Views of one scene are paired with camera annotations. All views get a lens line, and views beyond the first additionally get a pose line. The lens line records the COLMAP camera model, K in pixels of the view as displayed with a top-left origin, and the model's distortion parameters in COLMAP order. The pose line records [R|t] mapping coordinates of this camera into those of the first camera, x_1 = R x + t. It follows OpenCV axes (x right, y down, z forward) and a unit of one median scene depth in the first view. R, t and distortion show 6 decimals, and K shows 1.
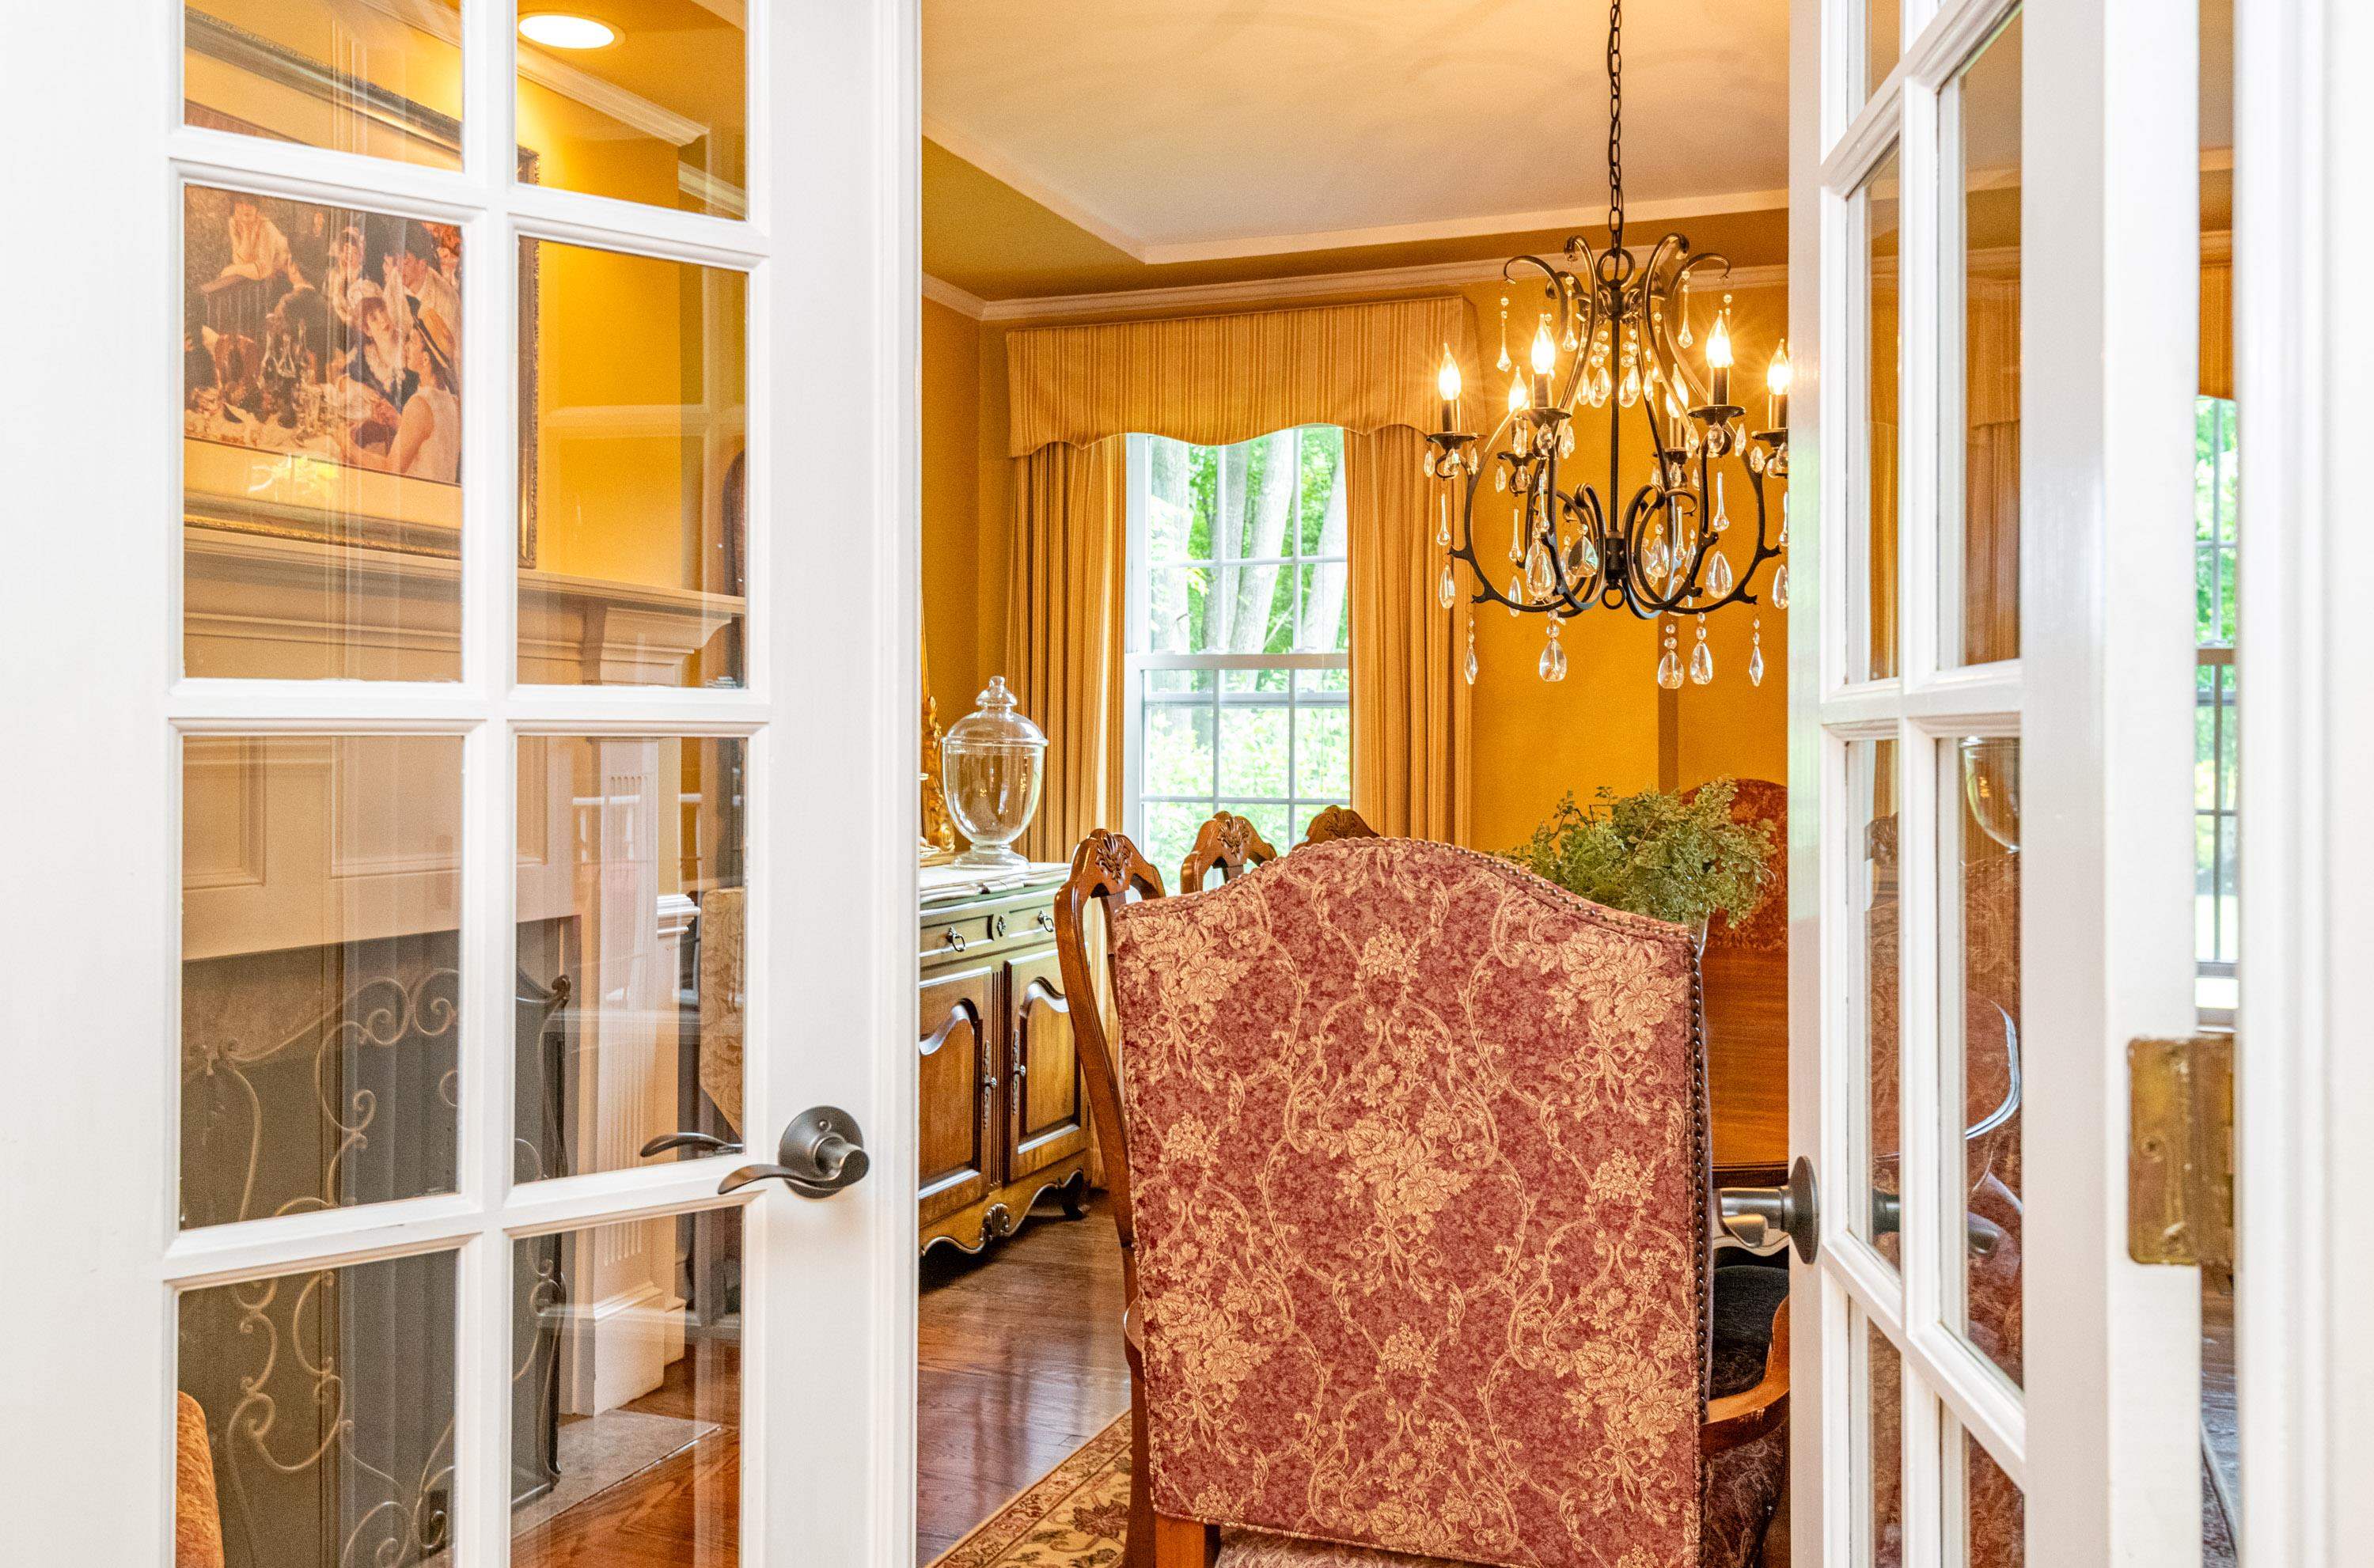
lens RADIAL K [[1963.4, 0, 1190.4], [0, 1963.4, 777.8], [0, 0, 1]] dist [0.064343, 0.007293]
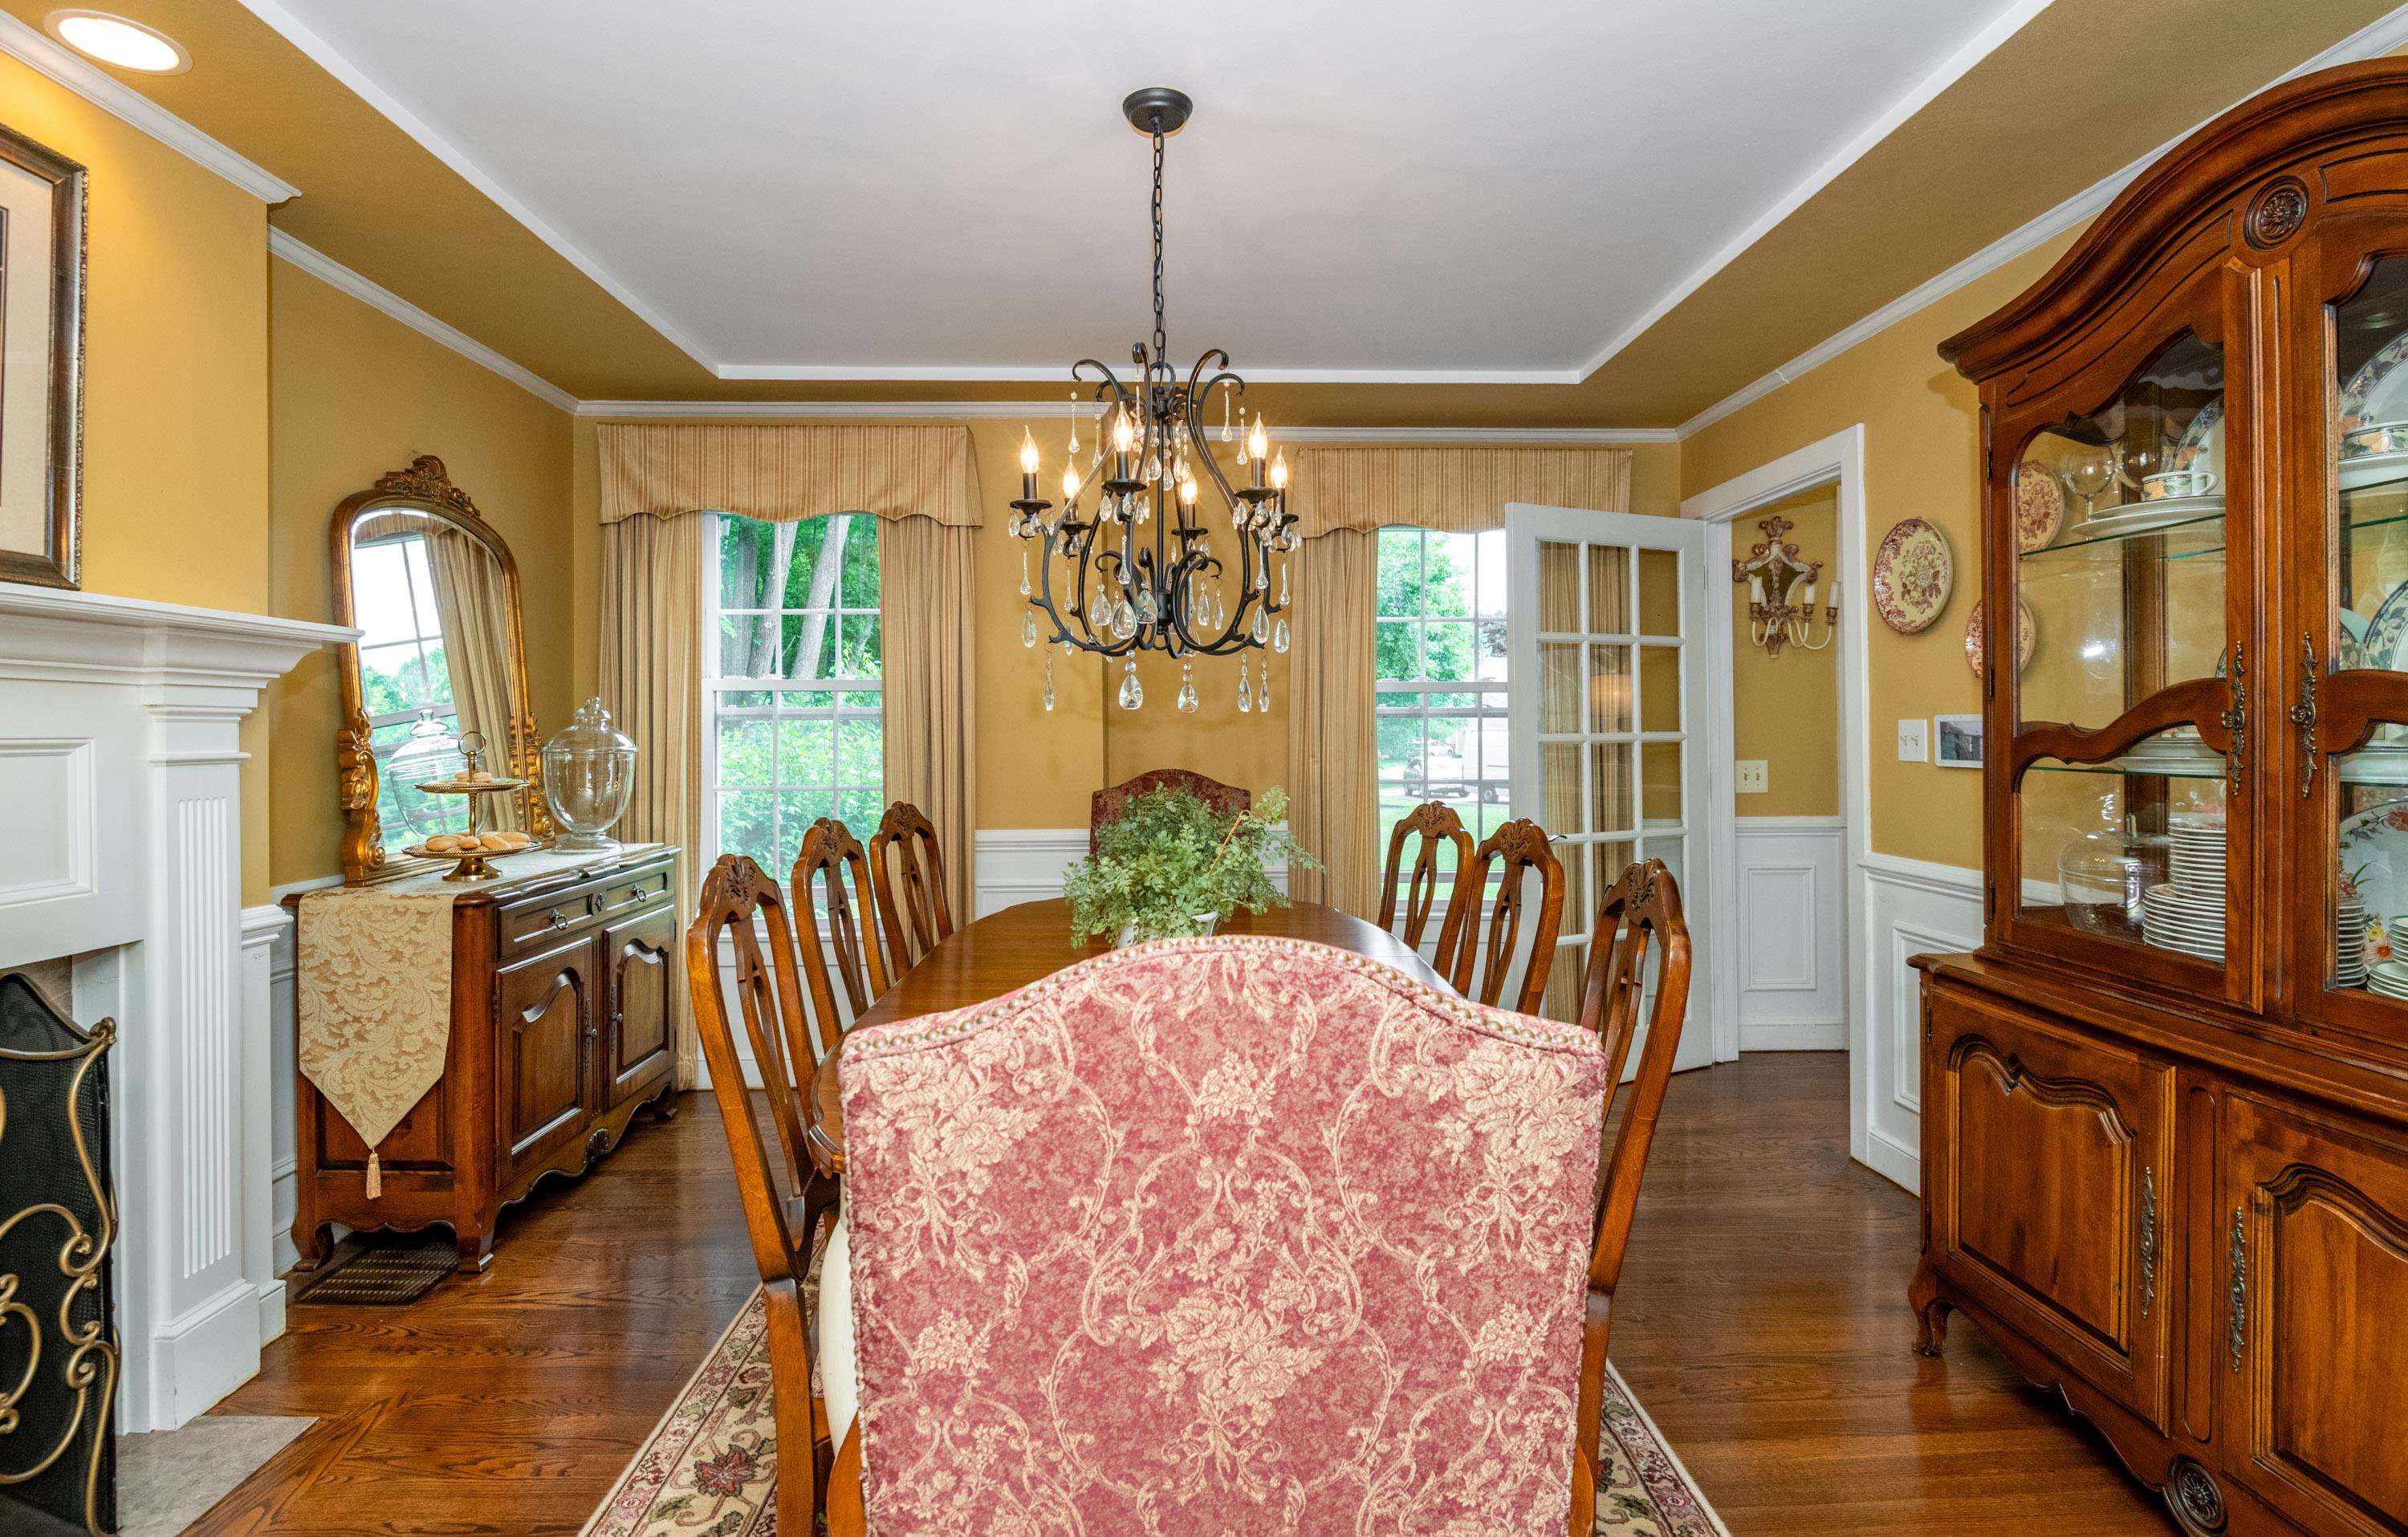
lens RADIAL K [[1117.9, 0, 1159.5], [0, 1117.9, 738.3], [0, 0, 1]] dist [-0.008022, -0.005340]
pose [[0.927026, -0.007897, 0.374914, -0.084781], [0.011842, 0.999896, -0.008220, -0.042237], [-0.374810, 0.012060, 0.927023, 0.589644]]
